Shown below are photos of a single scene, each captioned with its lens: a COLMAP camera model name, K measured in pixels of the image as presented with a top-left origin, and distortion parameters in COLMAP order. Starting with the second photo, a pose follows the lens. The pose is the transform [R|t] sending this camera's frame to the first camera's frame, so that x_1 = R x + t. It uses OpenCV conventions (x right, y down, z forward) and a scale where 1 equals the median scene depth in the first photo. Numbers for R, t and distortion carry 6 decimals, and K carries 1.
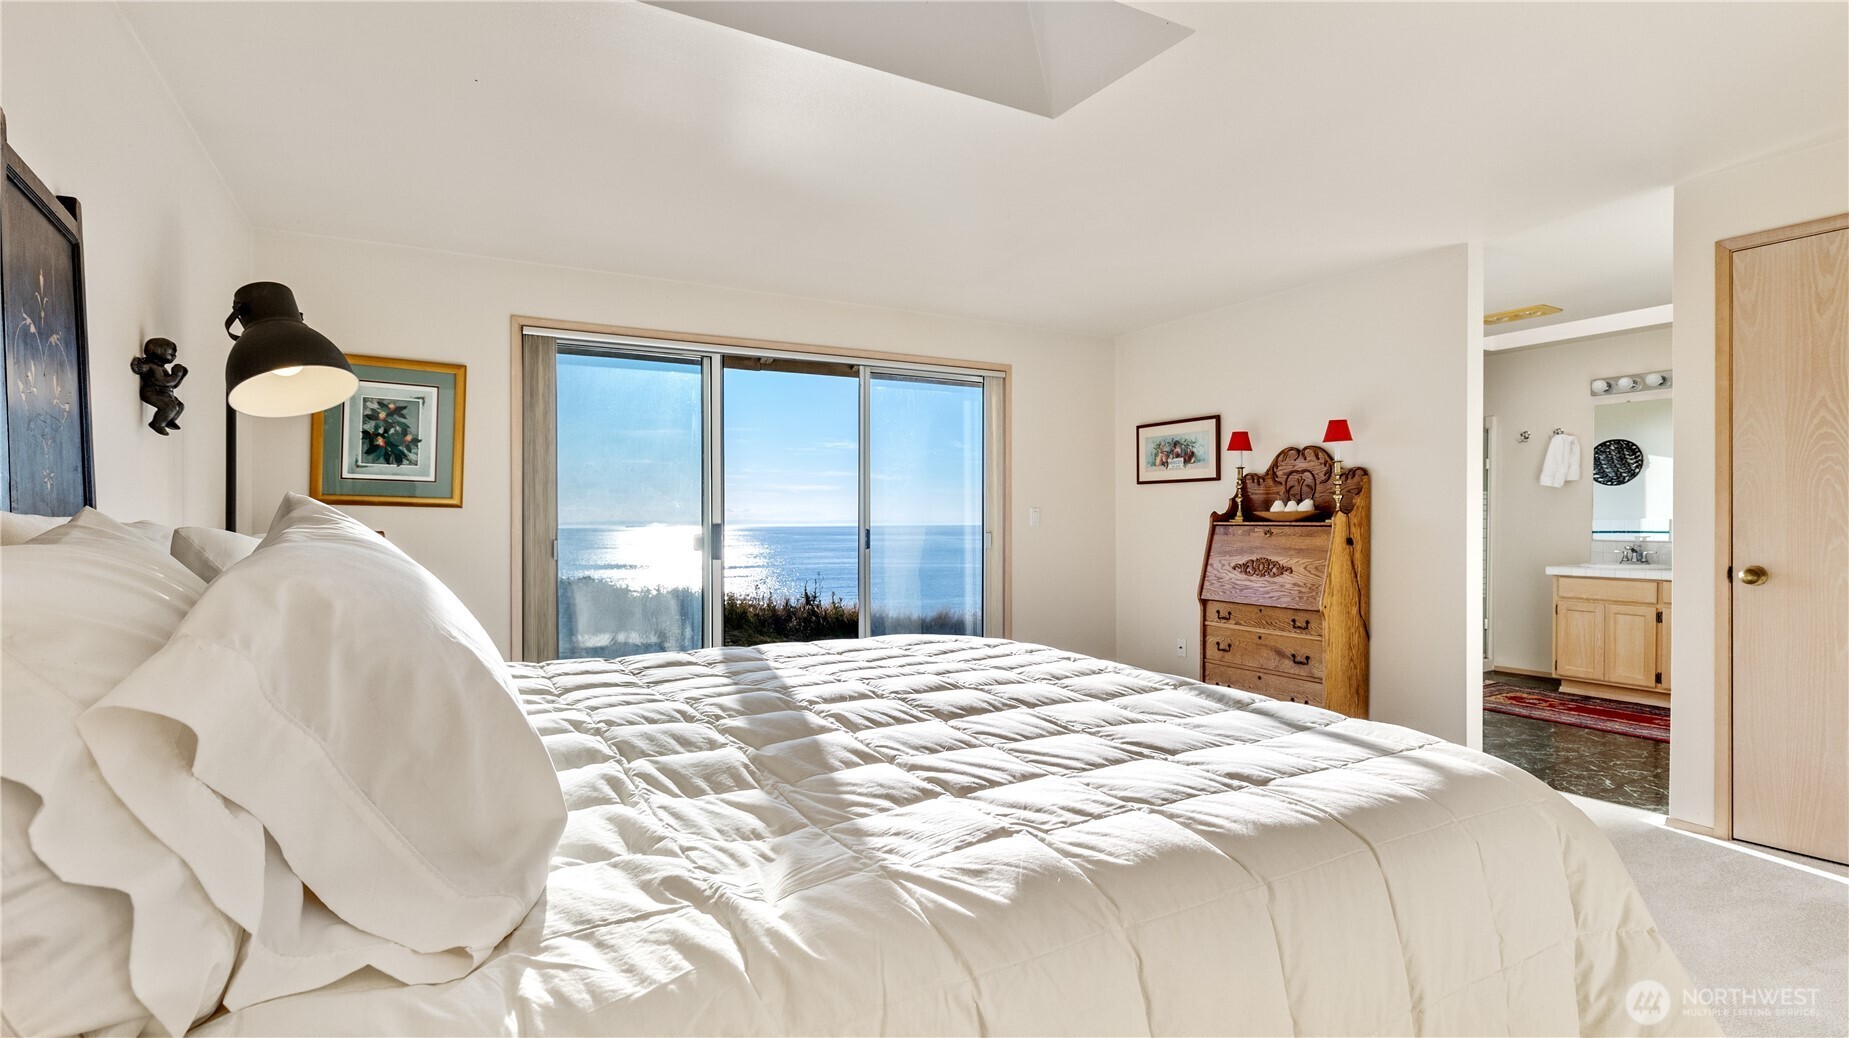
lens RADIAL K [[901.2, 0, 926.2], [0, 901.2, 531.1], [0, 0, 1]] dist [-0.002494, -0.000719]
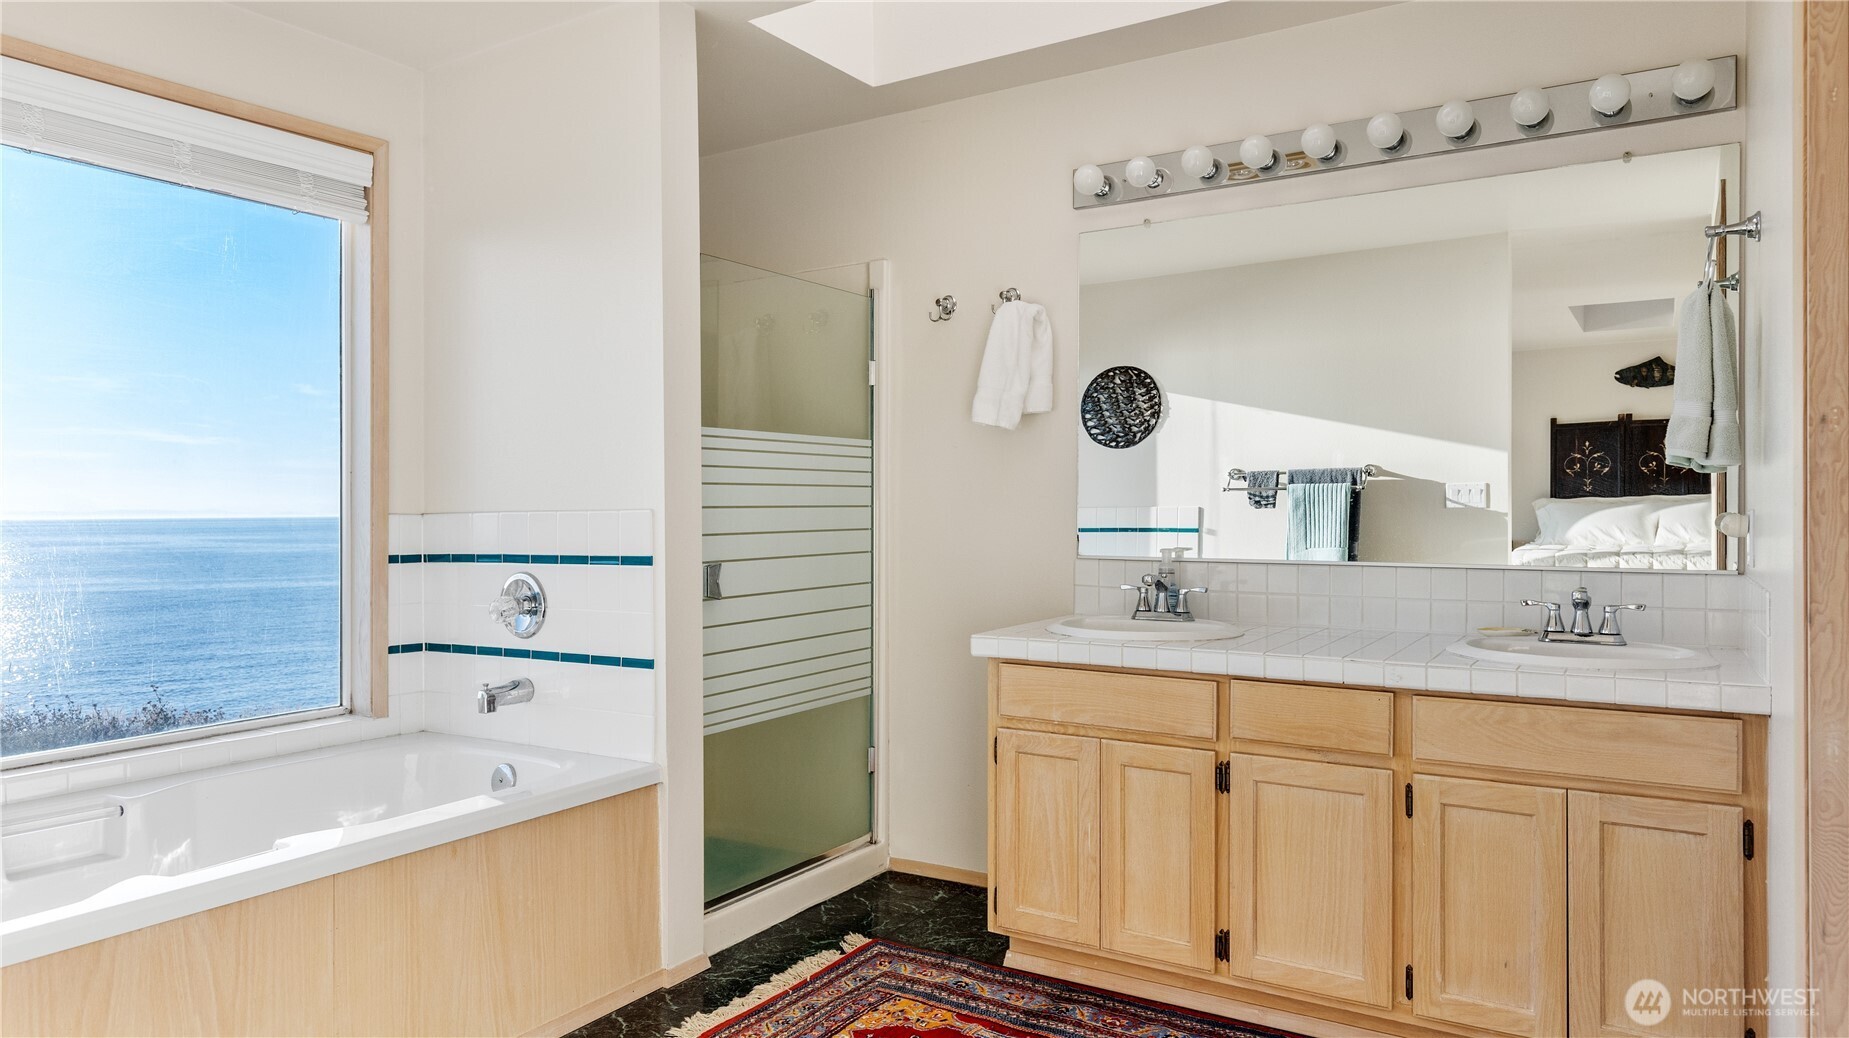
lens RADIAL K [[1158.2, 0, 924.5], [0, 1158.2, 519.0], [0, 0, 1]] dist [0.002279, -0.000218]
pose [[0.885253, -0.005403, 0.465079, 0.438226], [0.006939, 0.999975, -0.001593, -0.007097], [-0.465059, 0.004638, 0.885268, 0.571340]]
